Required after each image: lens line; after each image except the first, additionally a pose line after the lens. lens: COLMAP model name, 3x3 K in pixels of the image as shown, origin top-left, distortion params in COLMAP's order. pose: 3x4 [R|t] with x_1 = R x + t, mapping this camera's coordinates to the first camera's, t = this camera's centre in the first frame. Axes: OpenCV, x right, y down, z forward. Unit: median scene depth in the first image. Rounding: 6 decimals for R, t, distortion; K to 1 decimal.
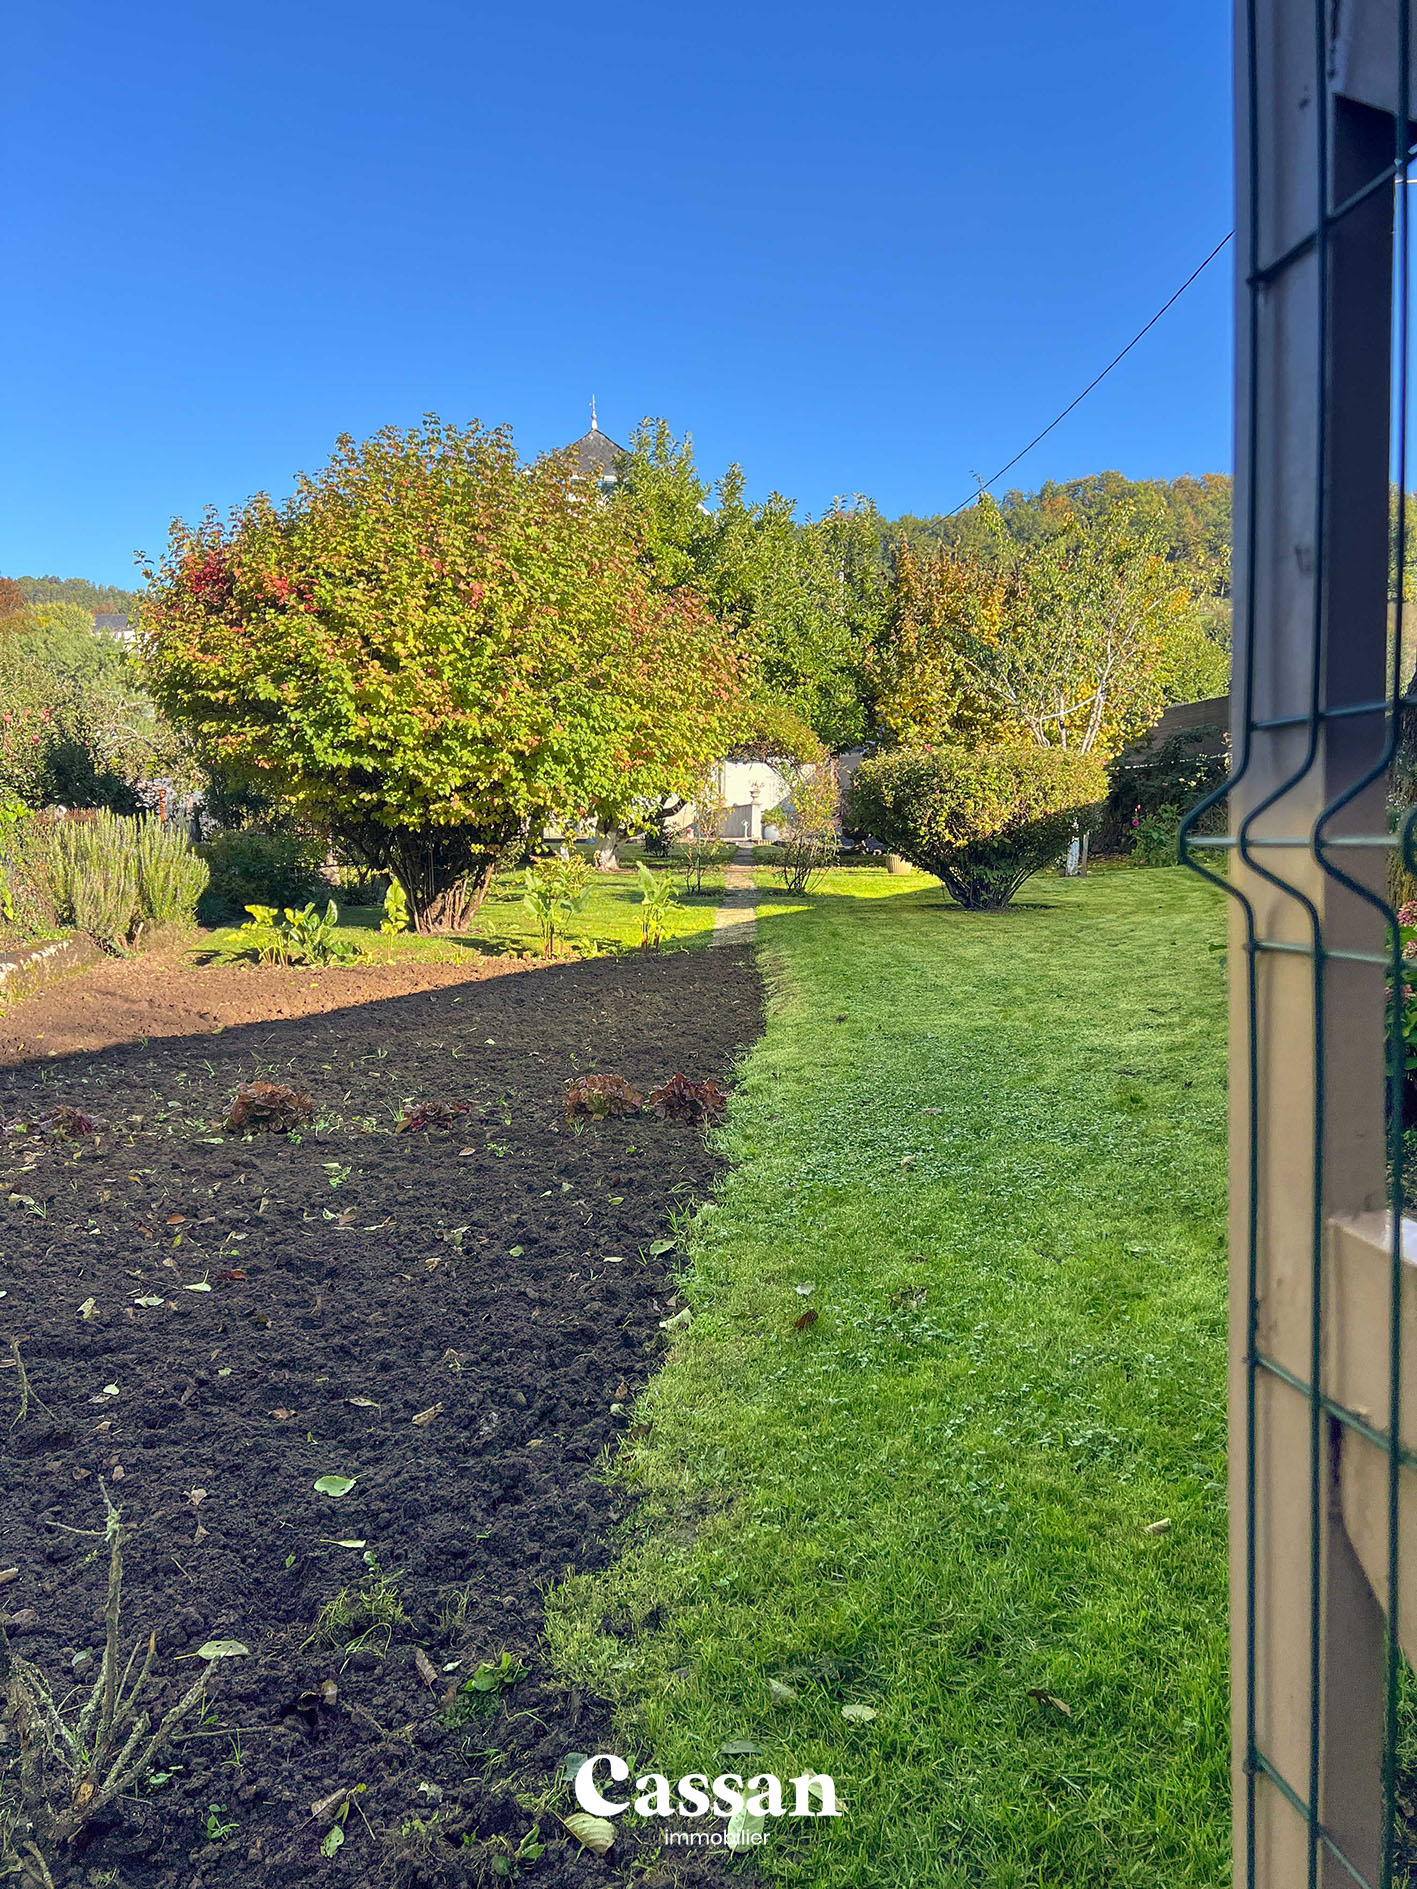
lens RADIAL K [[1432.0, 0, 708.7], [0, 1432.0, 943.6], [0, 0, 1]] dist [-0.000189, -0.000001]
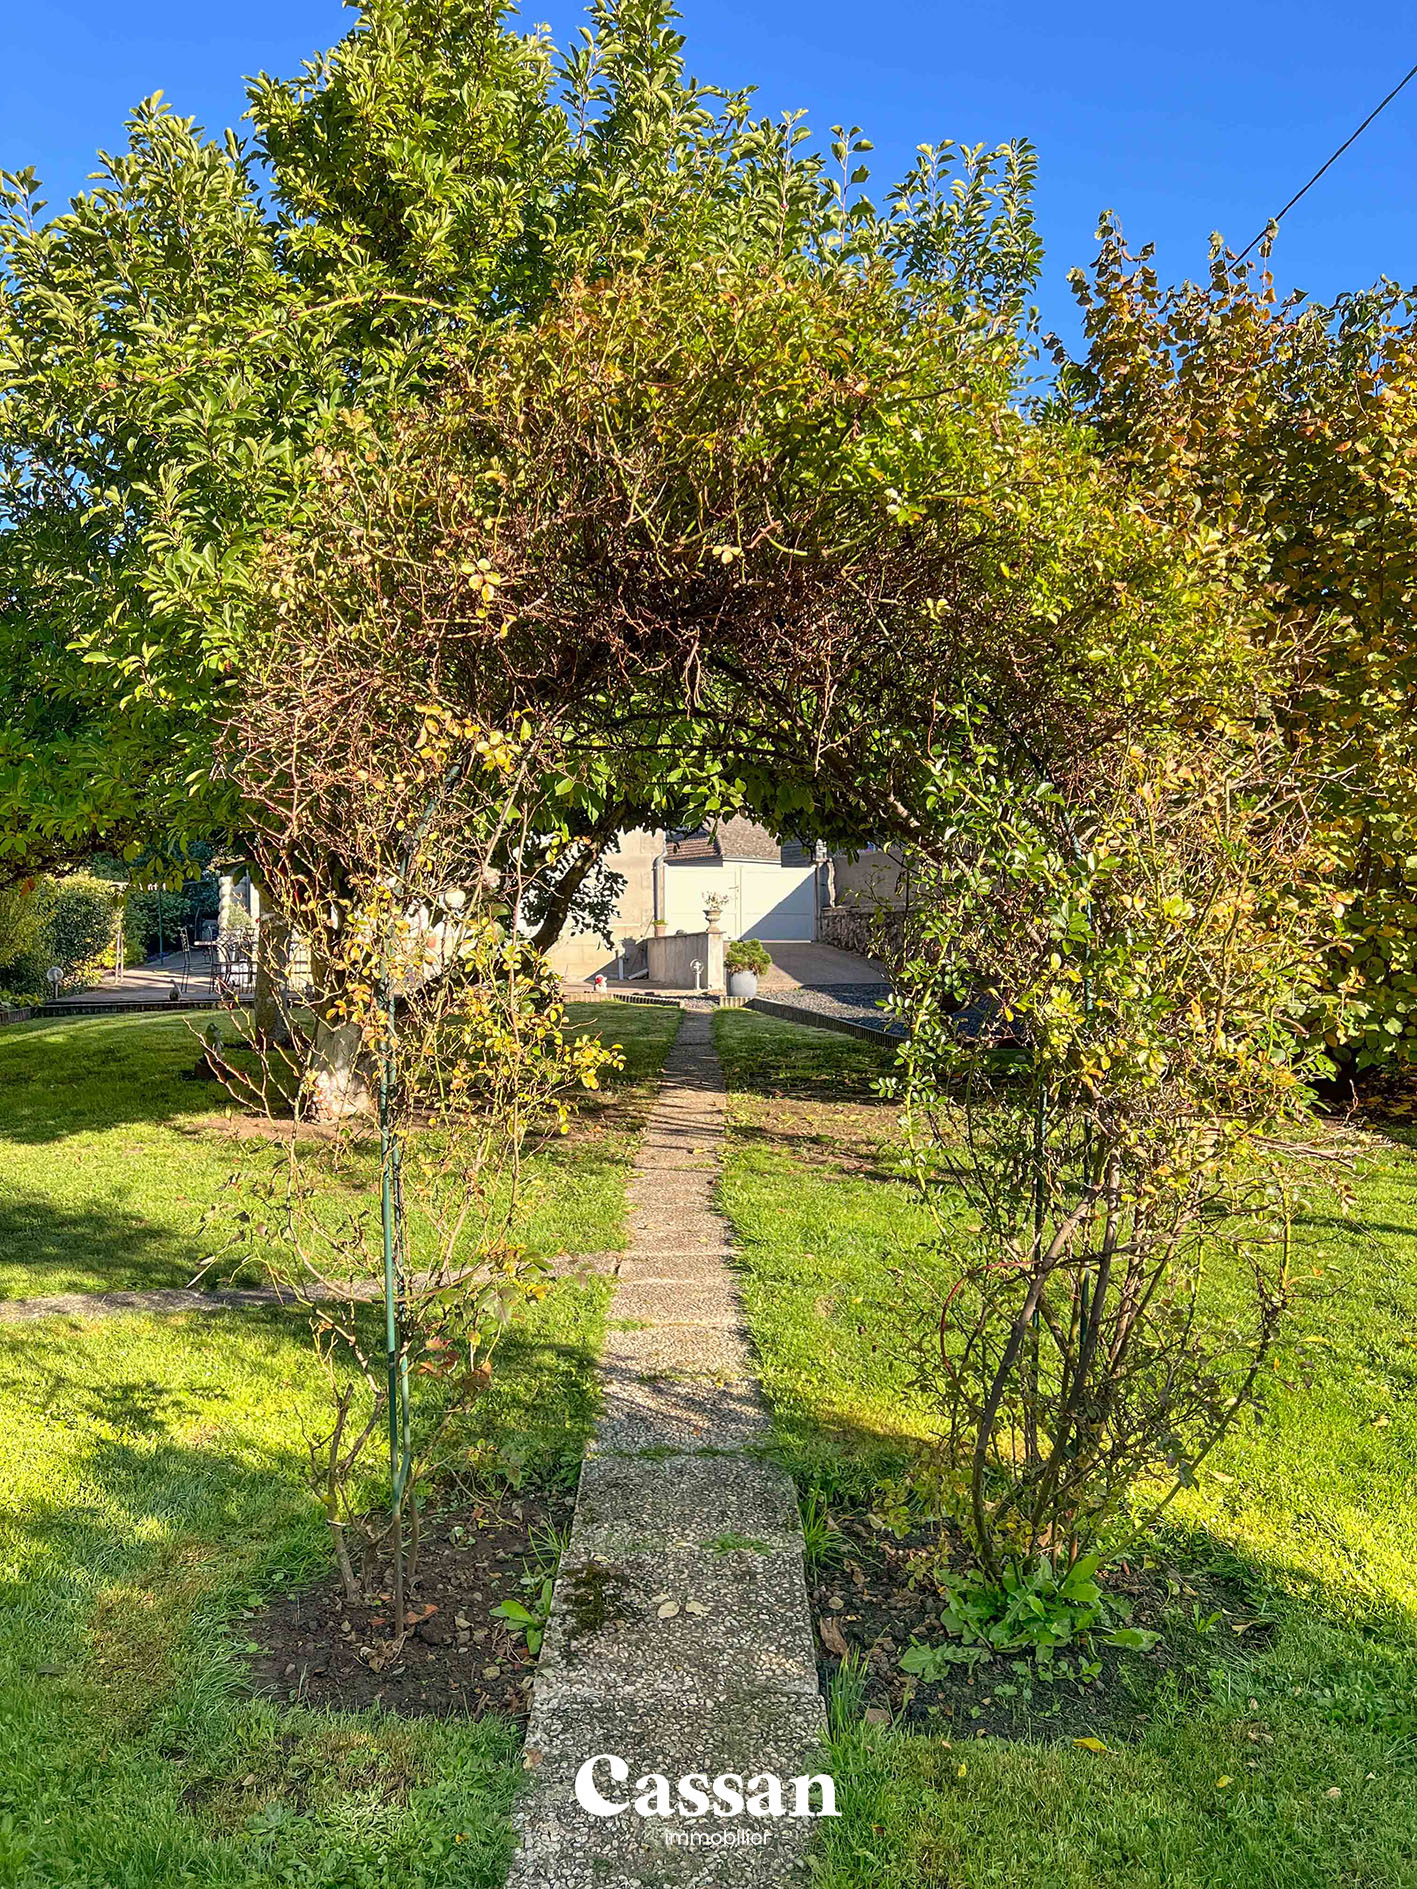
lens RADIAL K [[1432.0, 0, 708.4], [0, 1432.0, 944.5], [0, 0, 1]] dist [-0.000189, -0.000001]
pose [[0.999137, 0.005325, 0.041186, 0.005969], [-0.002062, 0.996884, -0.078858, -0.046938], [-0.041477, 0.078705, 0.996035, 0.418150]]
